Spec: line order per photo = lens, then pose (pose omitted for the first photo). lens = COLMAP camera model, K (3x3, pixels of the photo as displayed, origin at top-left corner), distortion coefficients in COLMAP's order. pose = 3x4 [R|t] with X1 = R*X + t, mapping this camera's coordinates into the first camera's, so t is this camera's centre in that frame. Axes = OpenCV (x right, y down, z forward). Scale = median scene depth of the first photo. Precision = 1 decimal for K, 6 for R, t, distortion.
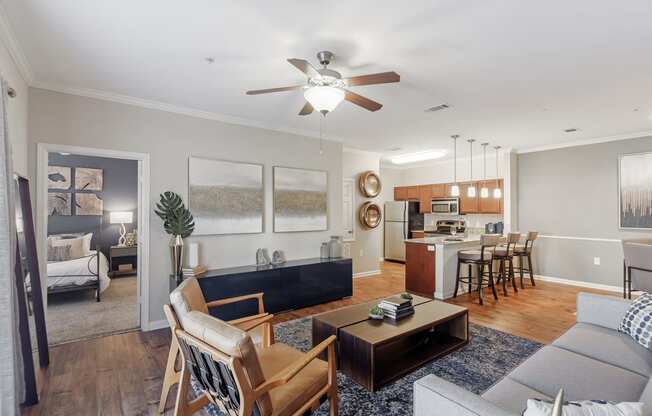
lens RADIAL K [[305.0, 0, 325.1], [0, 305.0, 209.0], [0, 0, 1]] dist [-0.000771, 0.000071]
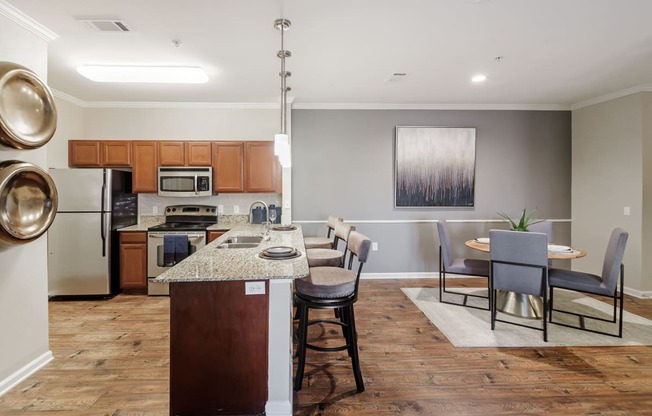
lens RADIAL K [[305.0, 0, 302.0], [0, 305.0, 190.9], [0, 0, 1]] dist [-0.000771, 0.000071]
pose [[0.570459, -0.009720, 0.821269, 0.049656], [-0.003256, 0.999895, 0.014096, 0.001602], [-0.821320, -0.010715, 0.570368, 0.505763]]
